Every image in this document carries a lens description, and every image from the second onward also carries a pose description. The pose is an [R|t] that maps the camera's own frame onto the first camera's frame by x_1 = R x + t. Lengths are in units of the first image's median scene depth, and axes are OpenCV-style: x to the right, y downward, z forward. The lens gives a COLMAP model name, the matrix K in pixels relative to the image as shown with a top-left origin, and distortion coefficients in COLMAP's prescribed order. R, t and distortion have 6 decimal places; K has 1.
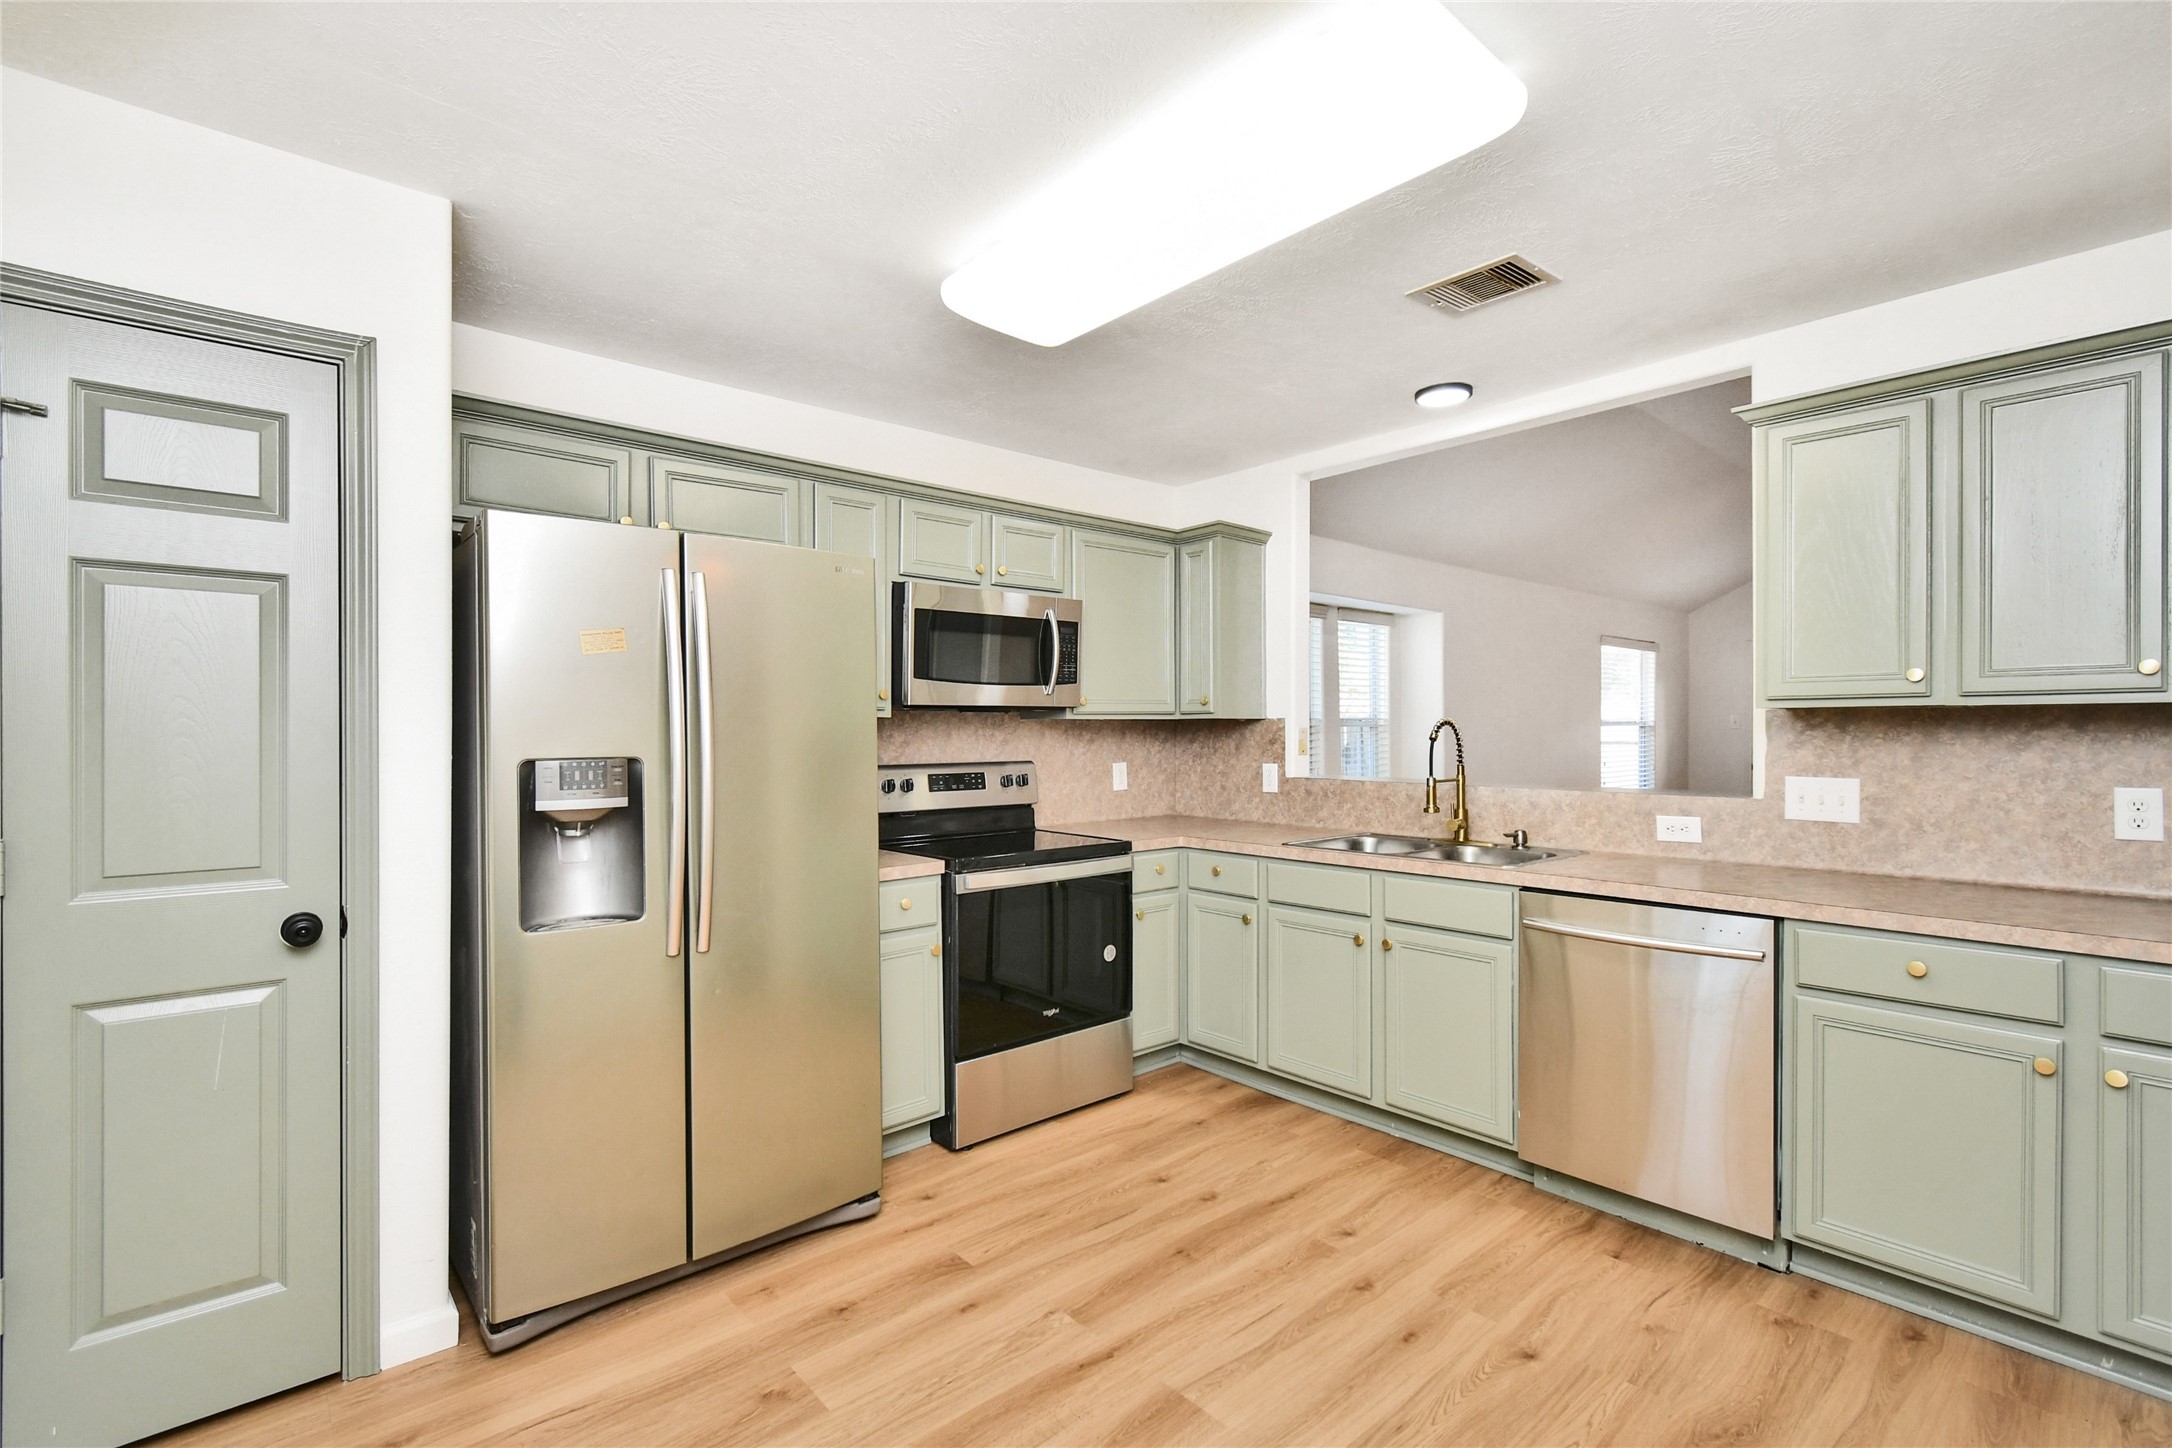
lens RADIAL K [[984.9, 0, 1092.0], [0, 984.9, 734.7], [0, 0, 1]] dist [0.000719, 0.000556]
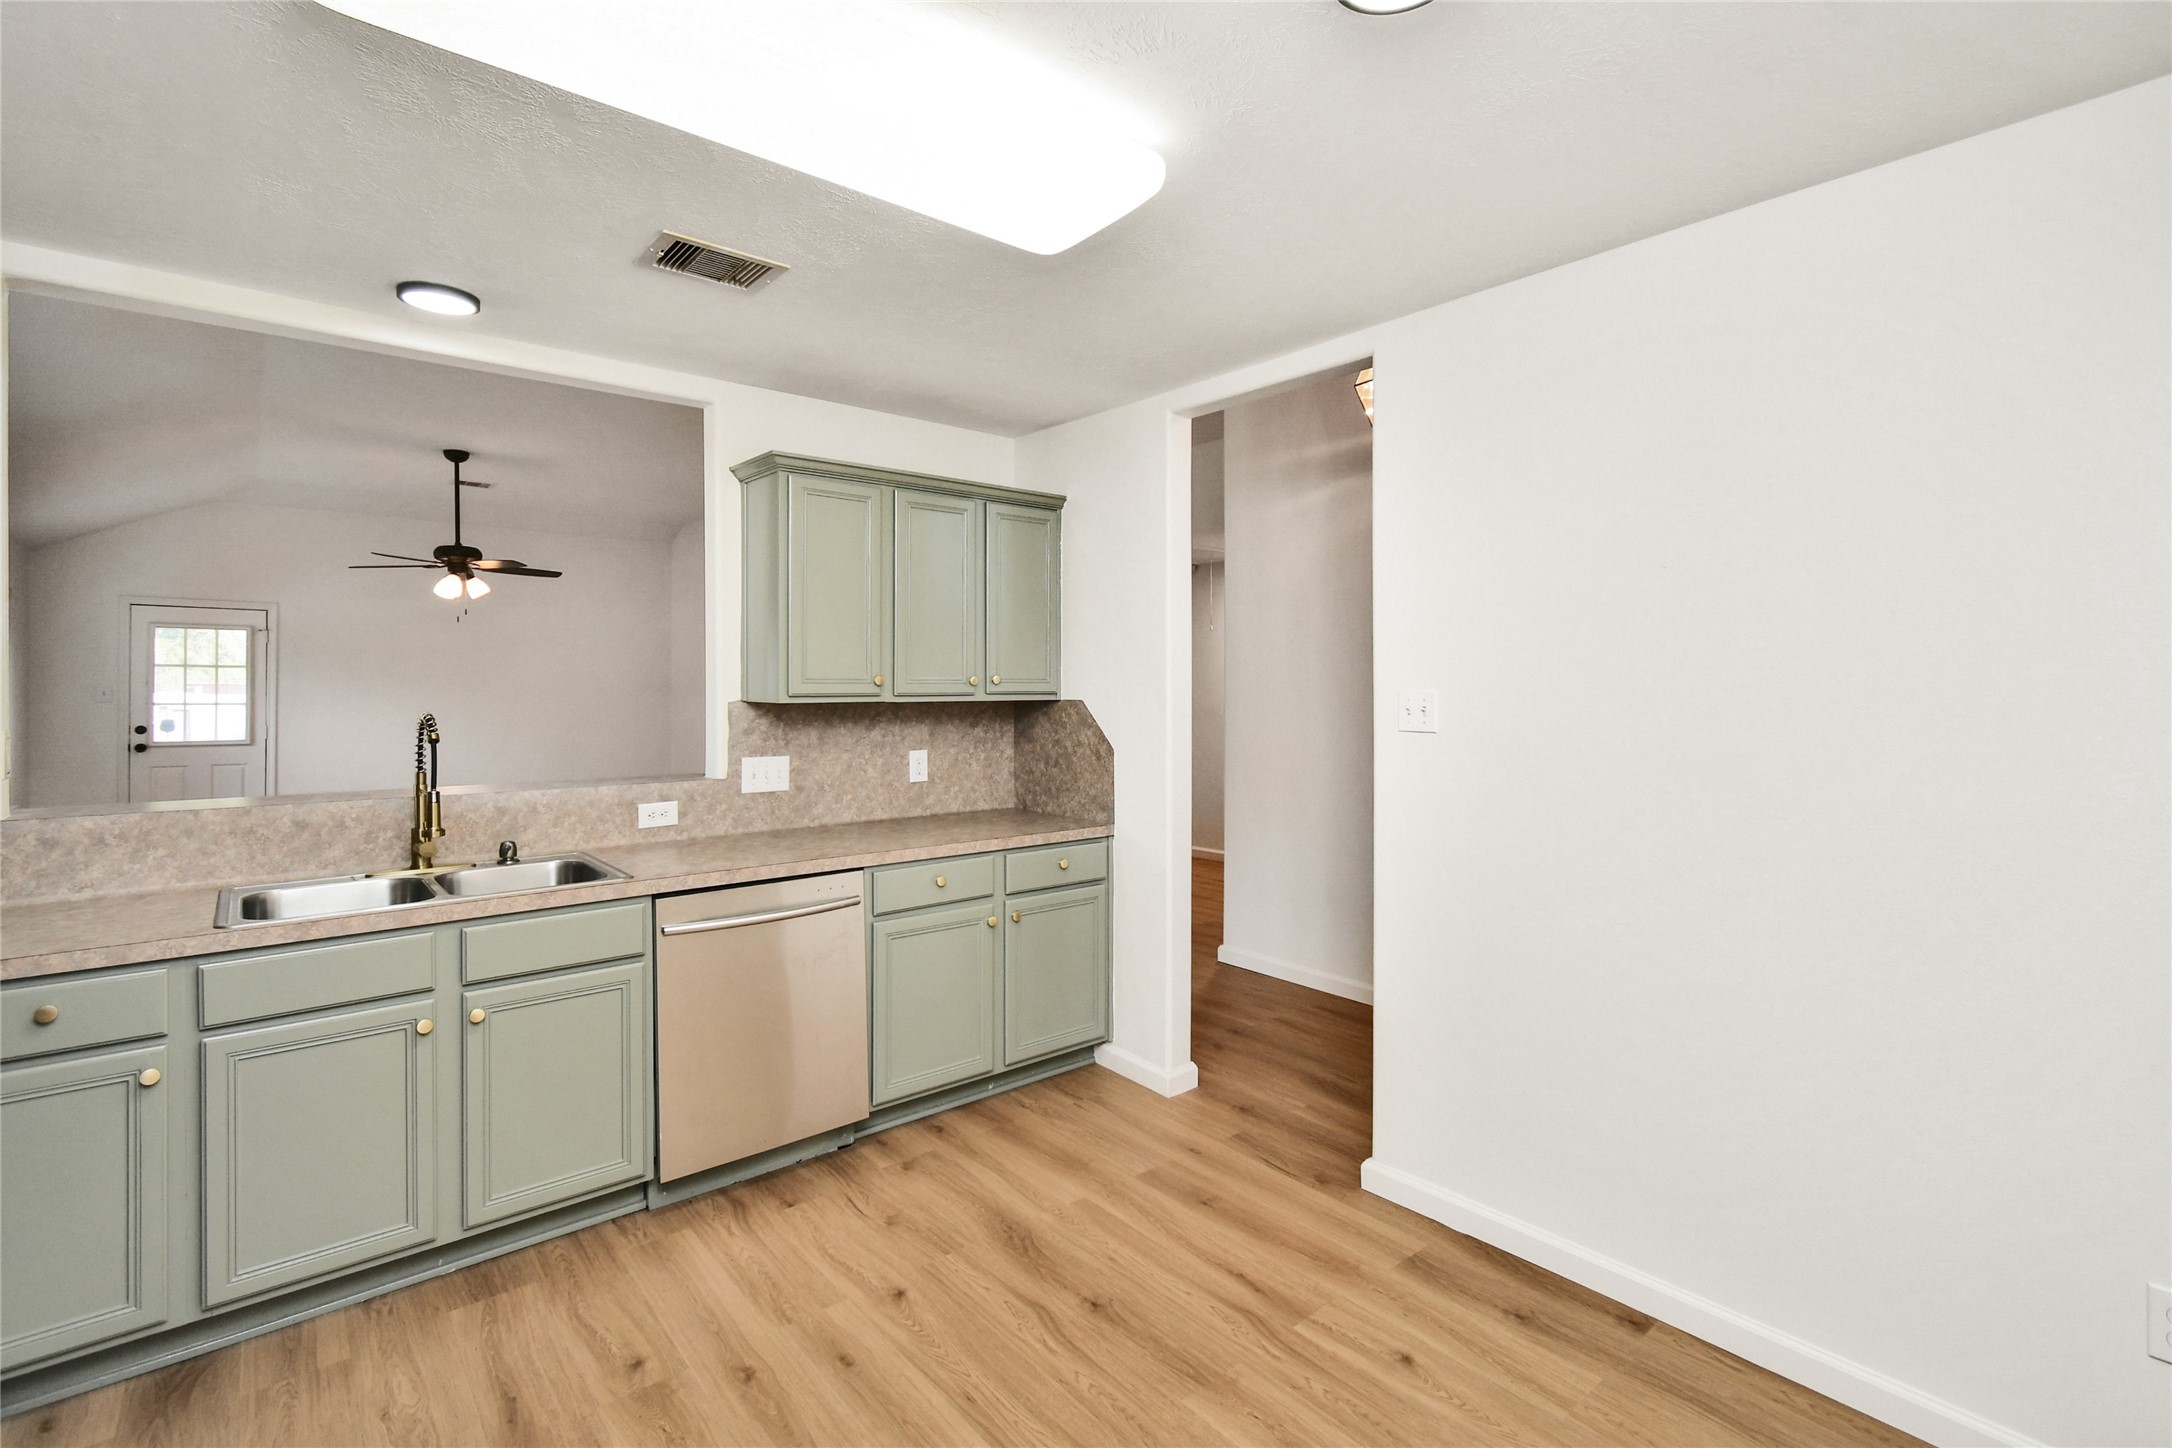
lens RADIAL K [[980.7, 0, 1050.4], [0, 980.7, 716.8], [0, 0, 1]] dist [0.041972, -0.000181]
pose [[0.061959, -0.002868, 0.998075, -0.471981], [0.026119, 0.999658, 0.001251, 0.000942], [-0.997737, 0.025991, 0.062012, 0.558587]]
